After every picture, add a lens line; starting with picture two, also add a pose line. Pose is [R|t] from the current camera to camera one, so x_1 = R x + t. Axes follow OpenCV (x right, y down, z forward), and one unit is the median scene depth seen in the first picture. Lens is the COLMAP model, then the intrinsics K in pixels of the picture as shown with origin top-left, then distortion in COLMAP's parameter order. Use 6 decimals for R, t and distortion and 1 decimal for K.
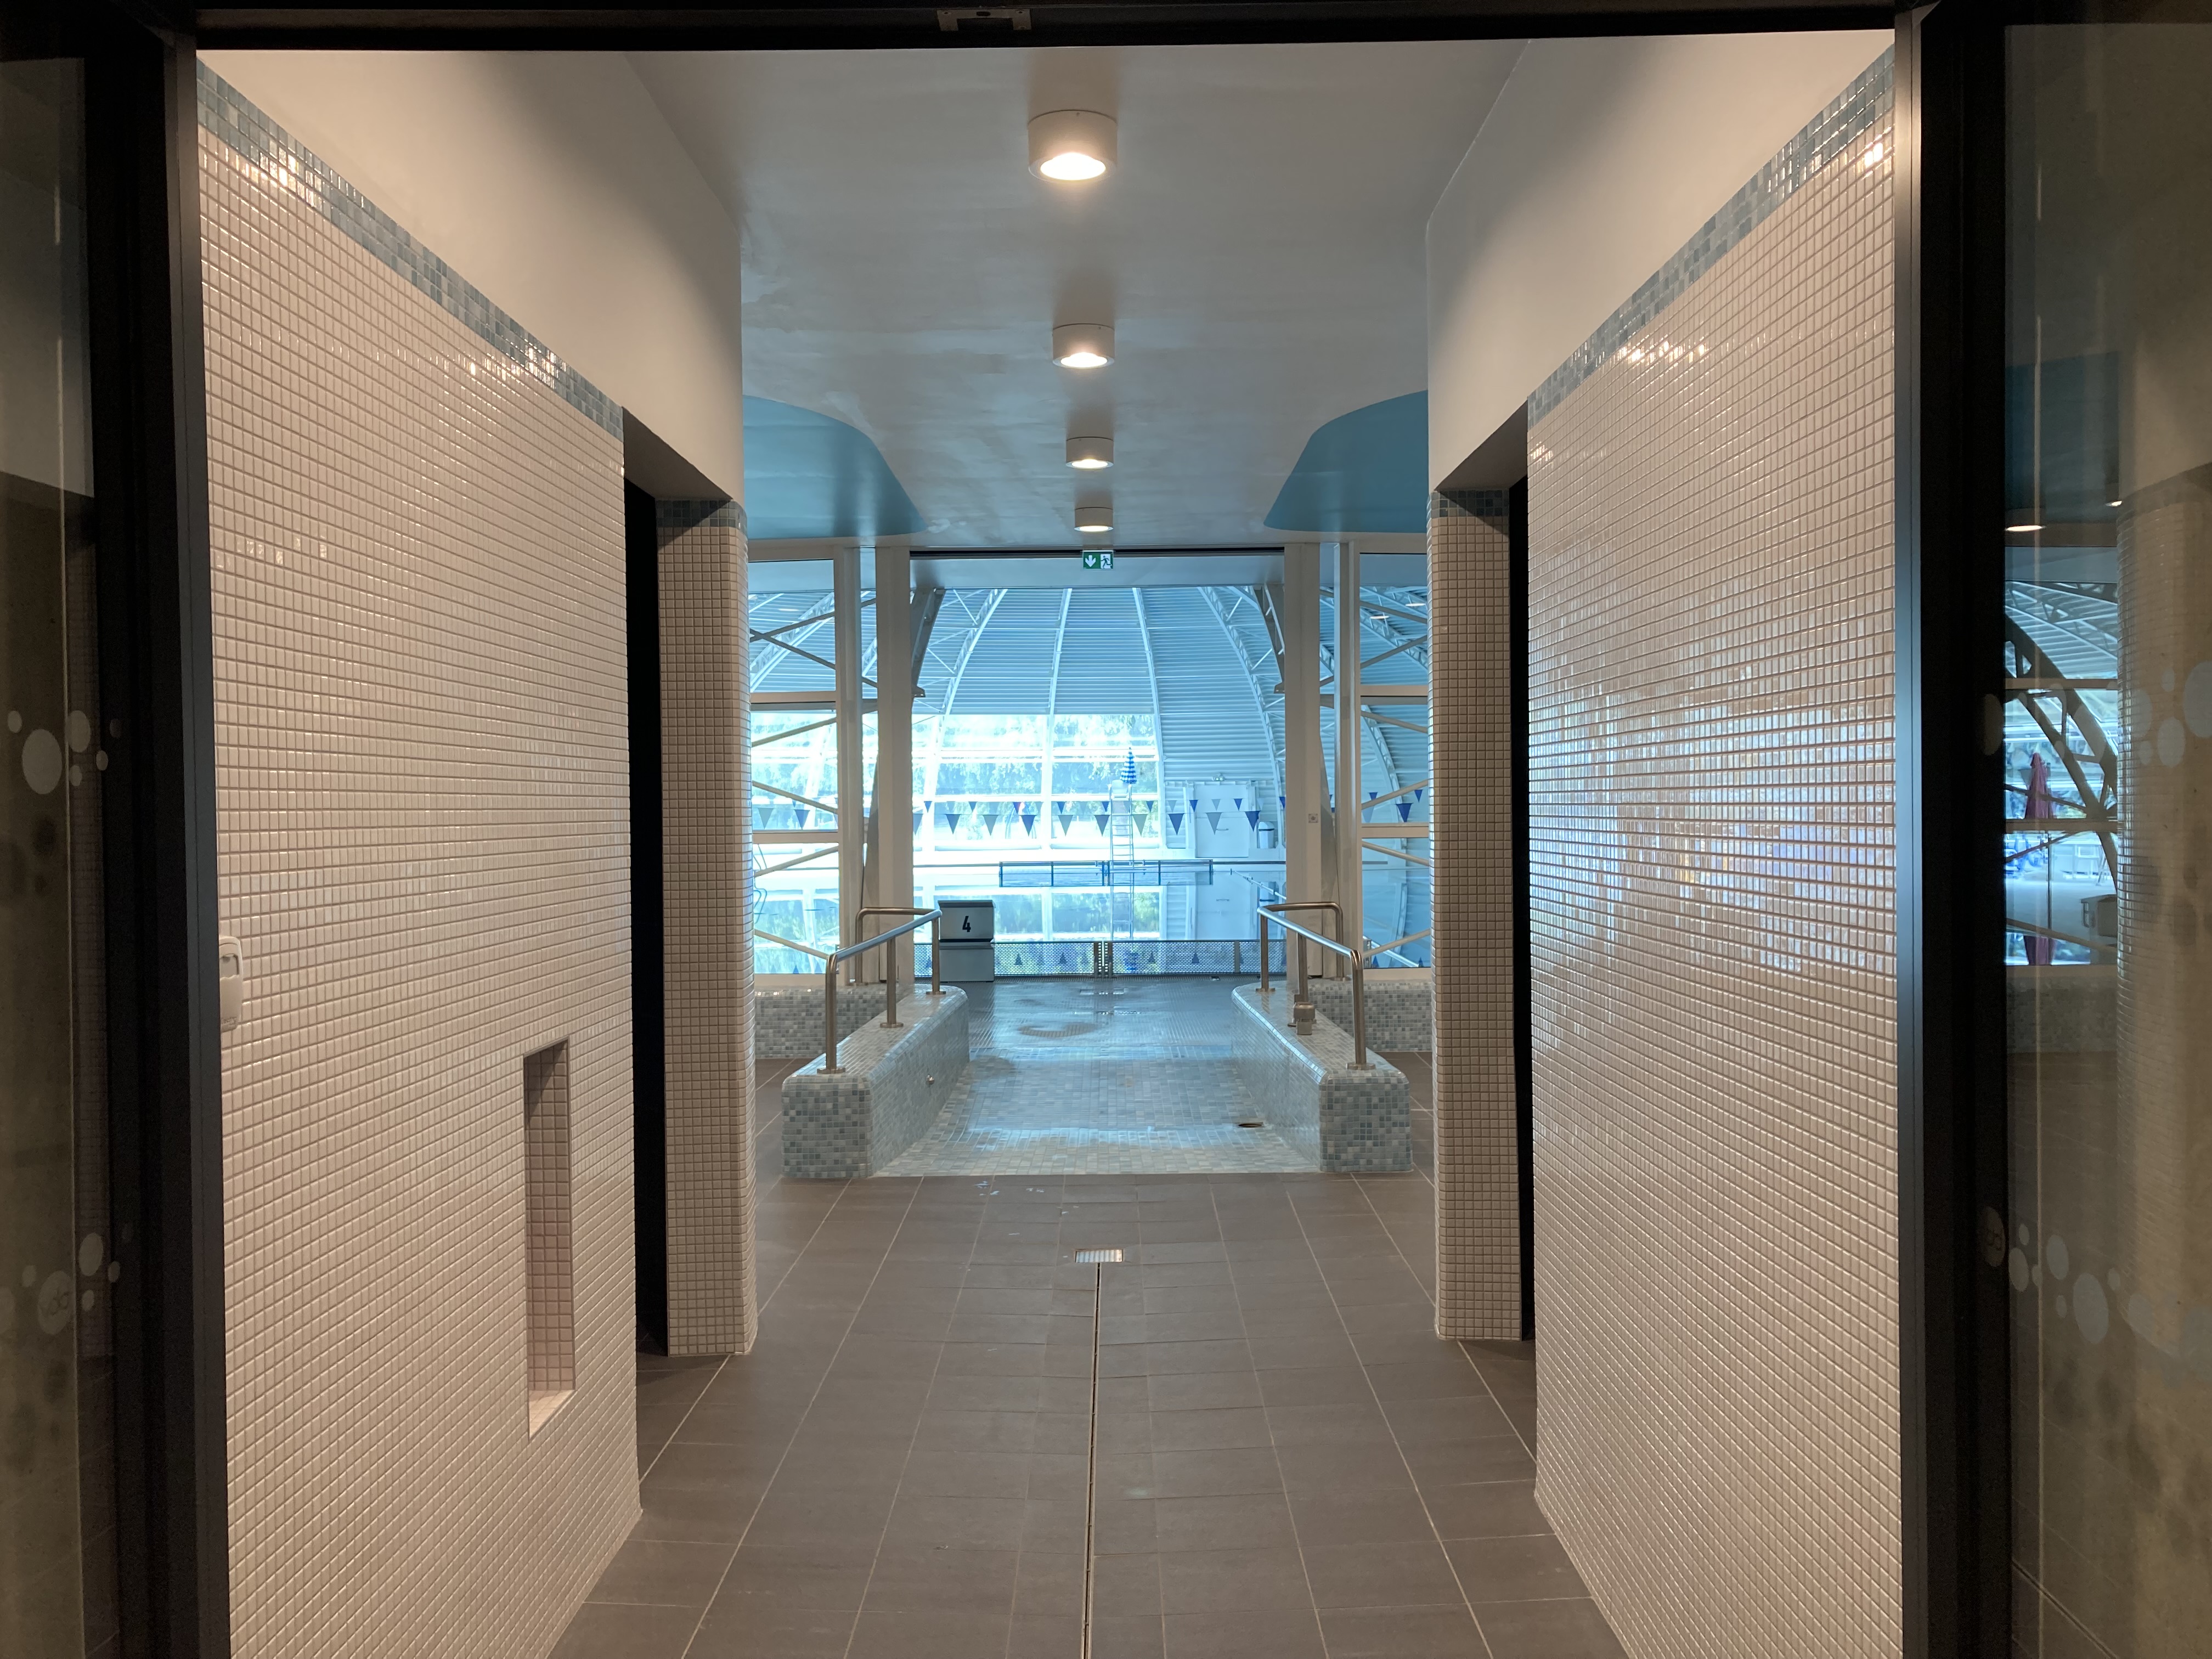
lens RADIAL K [[1800.8, 0, 1105.6], [0, 1800.8, 825.8], [0, 0, 1]] dist [0.001553, 0.000093]
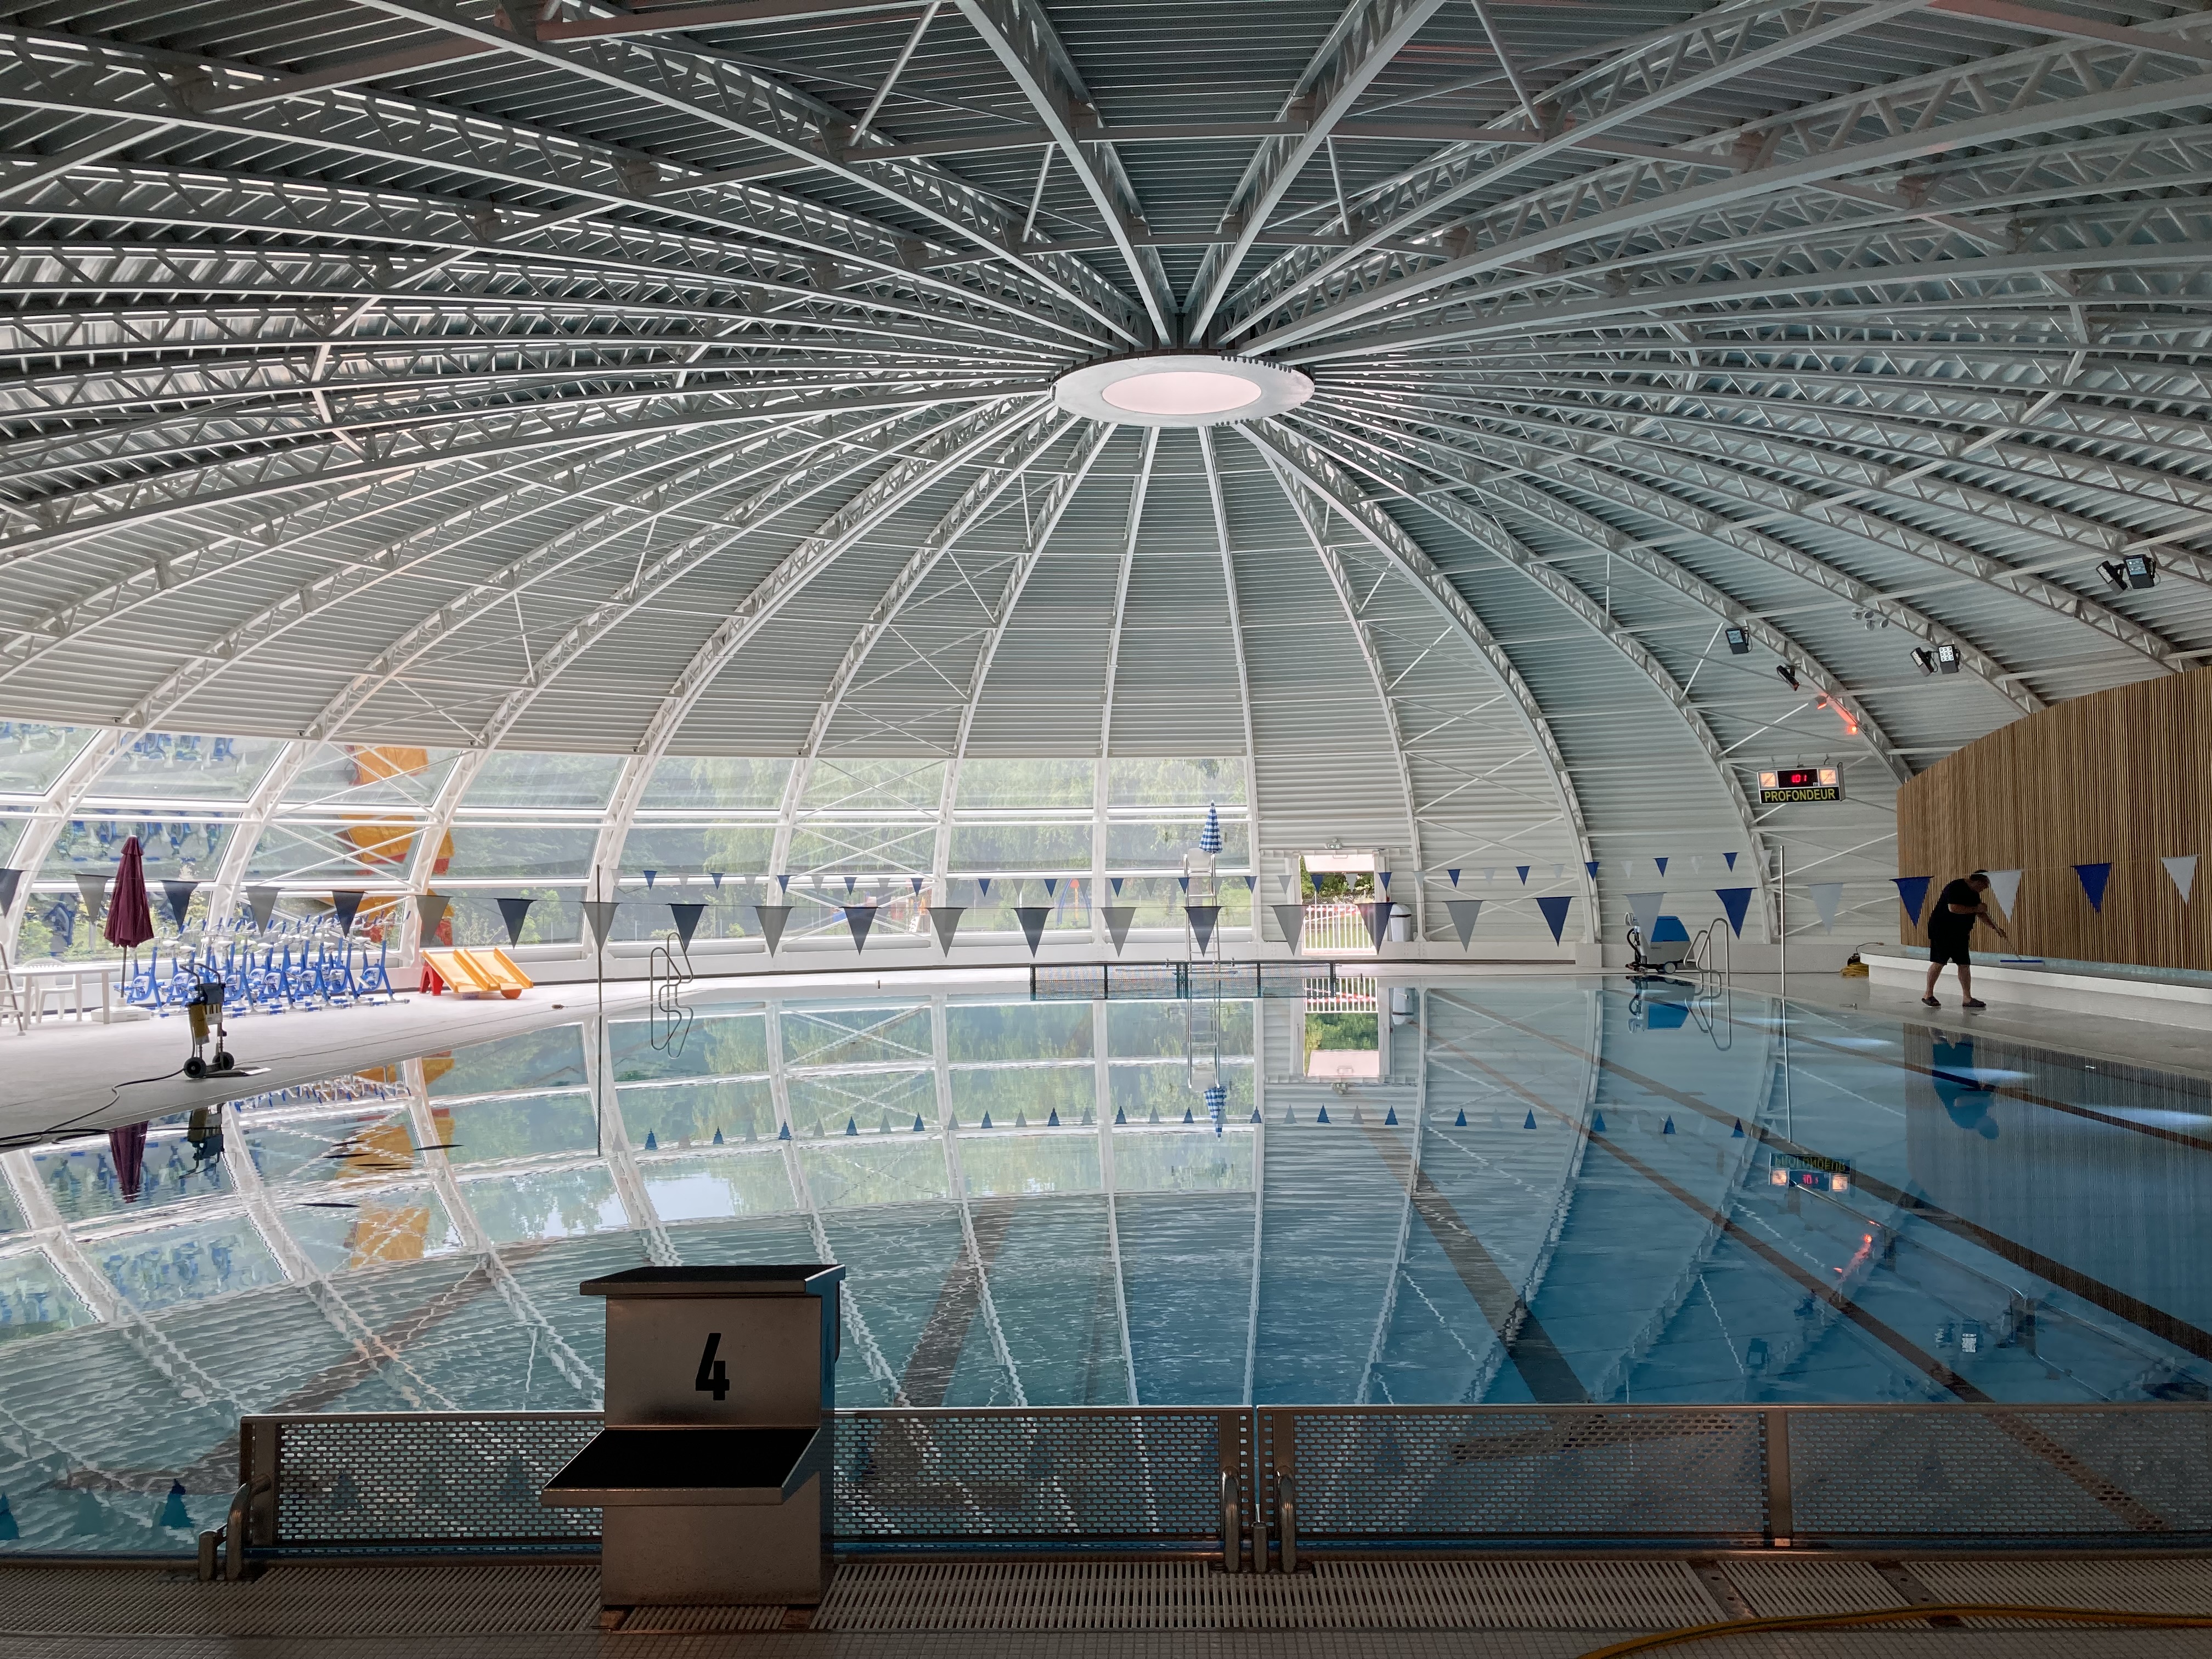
lens RADIAL K [[1800.8, 0, 1101.3], [0, 1800.8, 828.0], [0, 0, 1]] dist [0.001553, 0.000093]
pose [[0.999420, -0.005682, -0.033578, -0.007163], [0.004252, 0.999087, -0.042500, -0.002904], [0.033789, 0.042333, 0.998532, 0.277523]]
